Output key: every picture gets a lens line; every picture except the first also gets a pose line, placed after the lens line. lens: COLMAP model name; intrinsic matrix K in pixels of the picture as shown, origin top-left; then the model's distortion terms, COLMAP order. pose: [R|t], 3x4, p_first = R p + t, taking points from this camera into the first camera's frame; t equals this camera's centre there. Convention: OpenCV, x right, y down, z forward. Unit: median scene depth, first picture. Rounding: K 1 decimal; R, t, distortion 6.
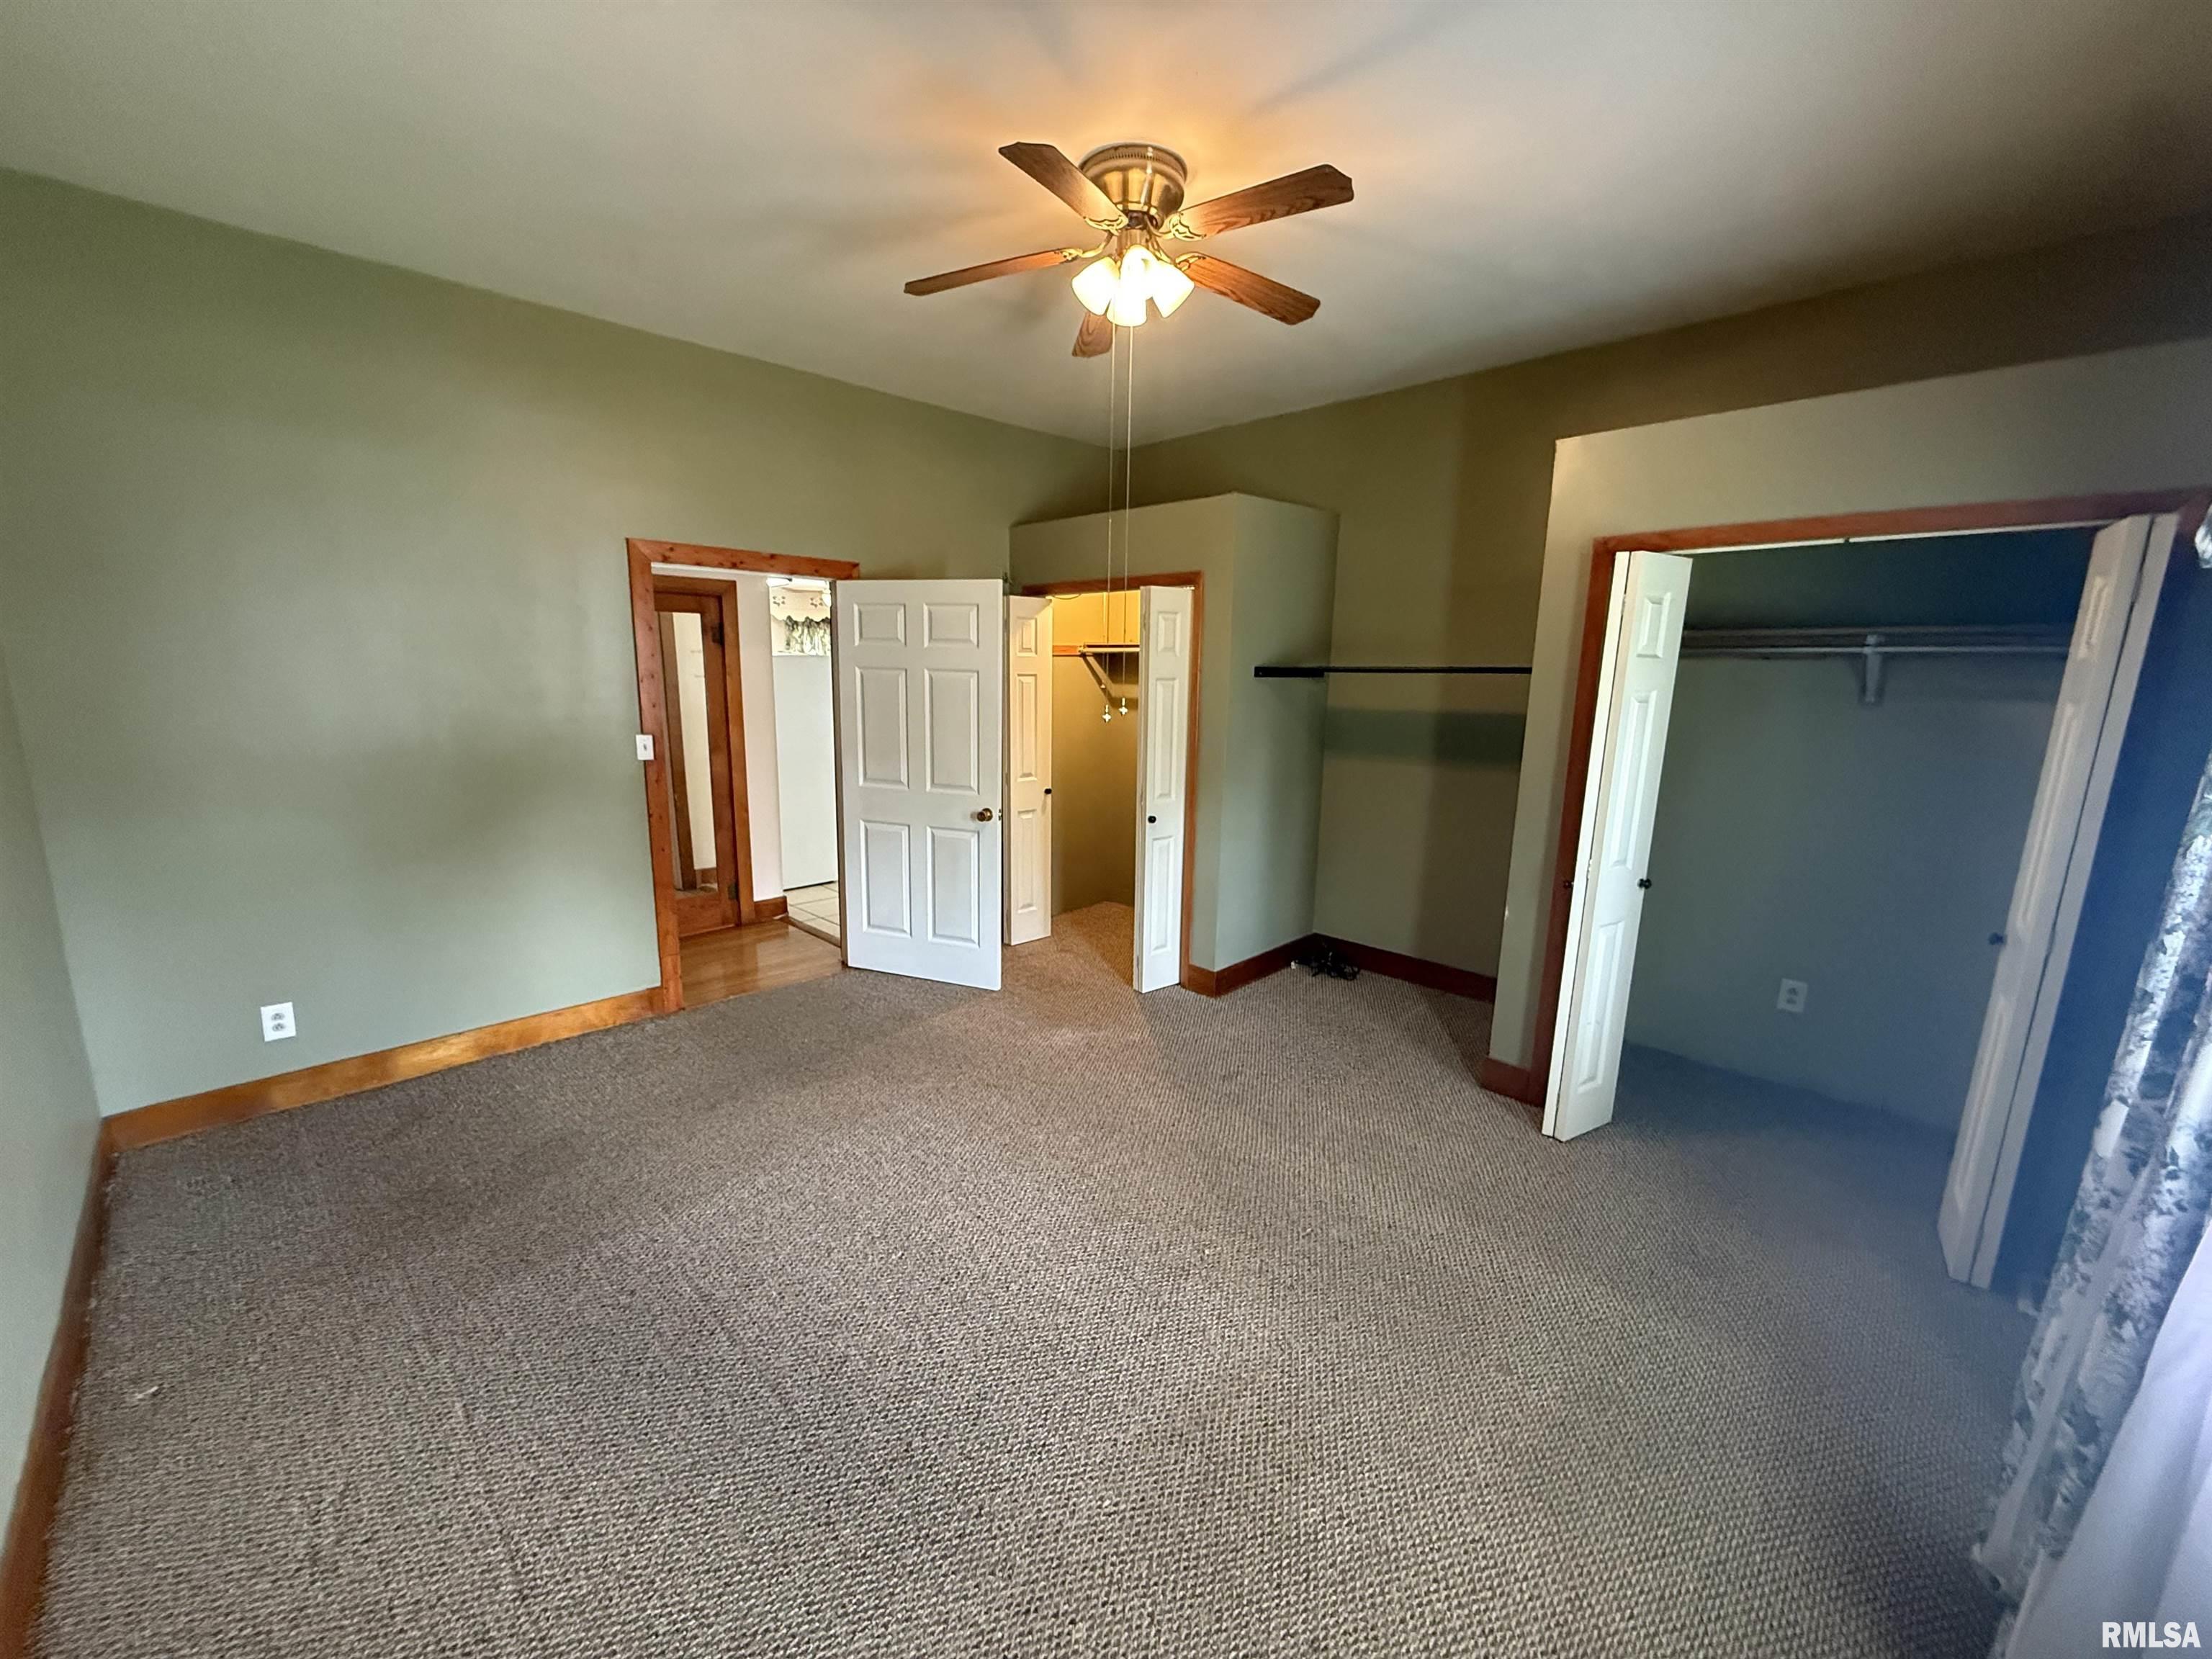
lens RADIAL K [[889.7, 0, 1107.4], [0, 889.7, 837.1], [0, 0, 1]] dist [-0.003034, 0.000022]
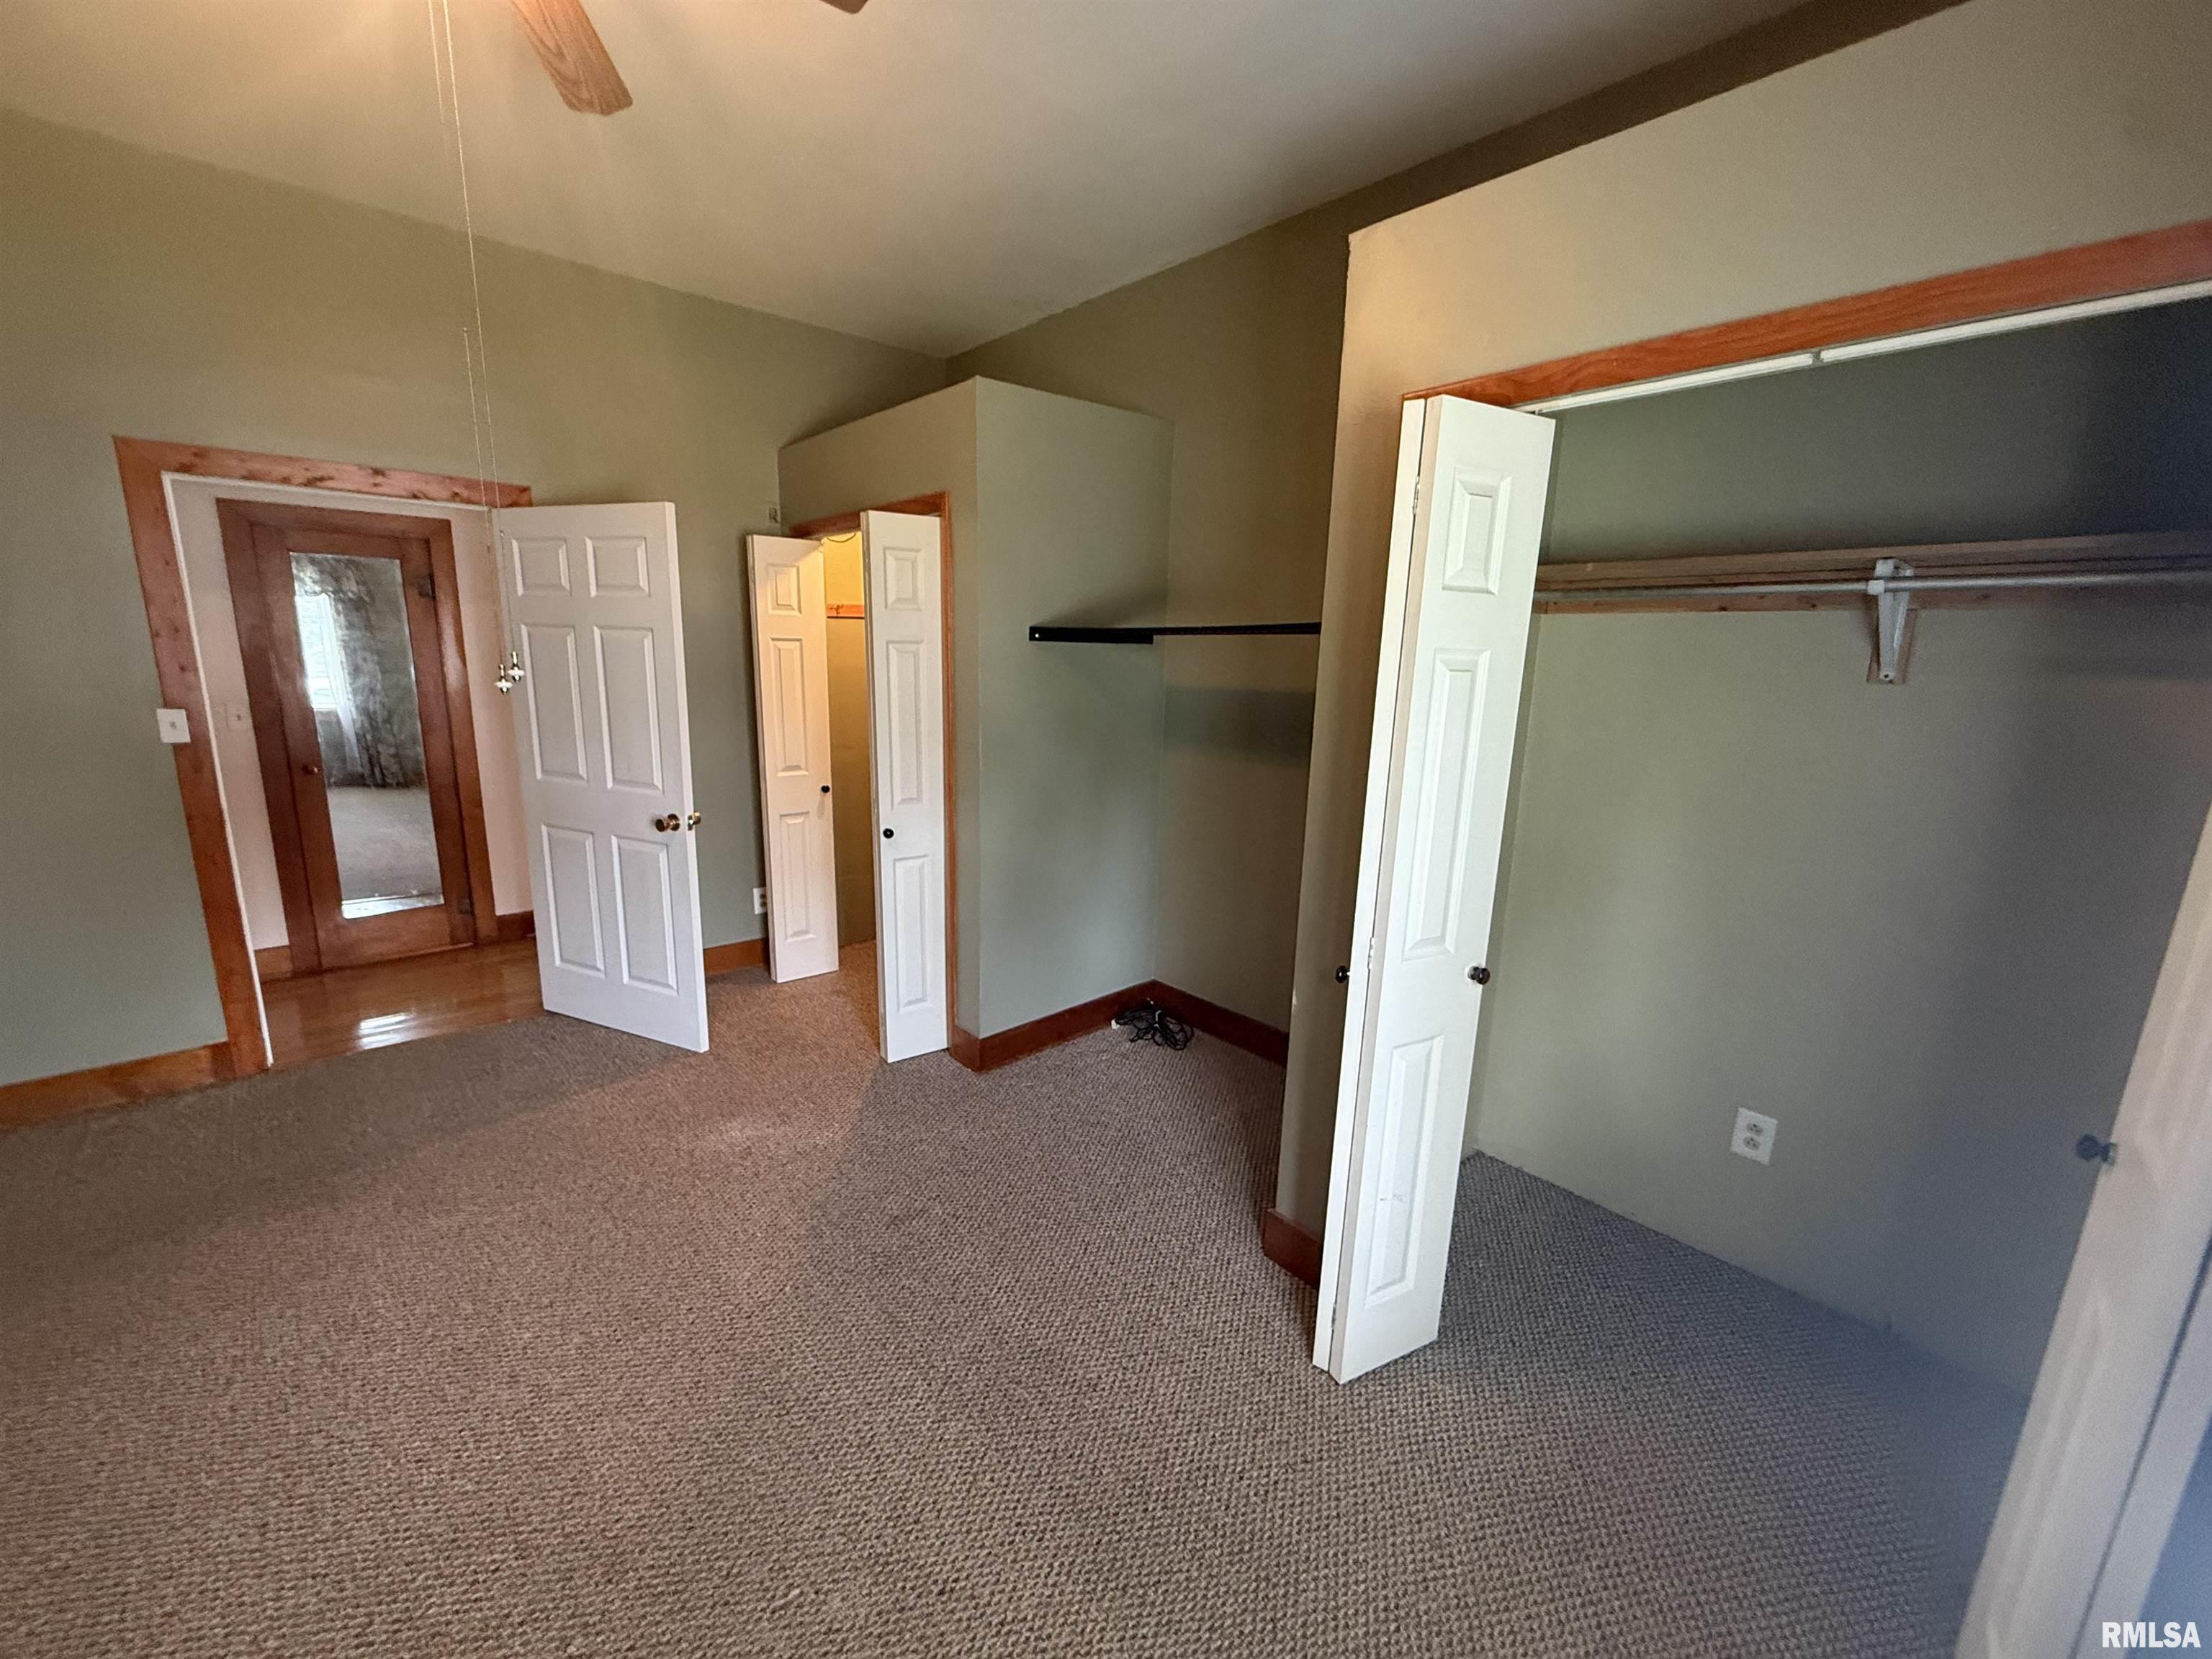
lens RADIAL K [[889.7, 0, 1109.1], [0, 889.7, 835.9], [0, 0, 1]] dist [-0.003034, 0.000022]
pose [[0.998546, 0.019671, -0.050190, 0.270625], [-0.018902, 0.999697, 0.015760, -0.032725], [0.050485, -0.014788, 0.998615, 0.273654]]
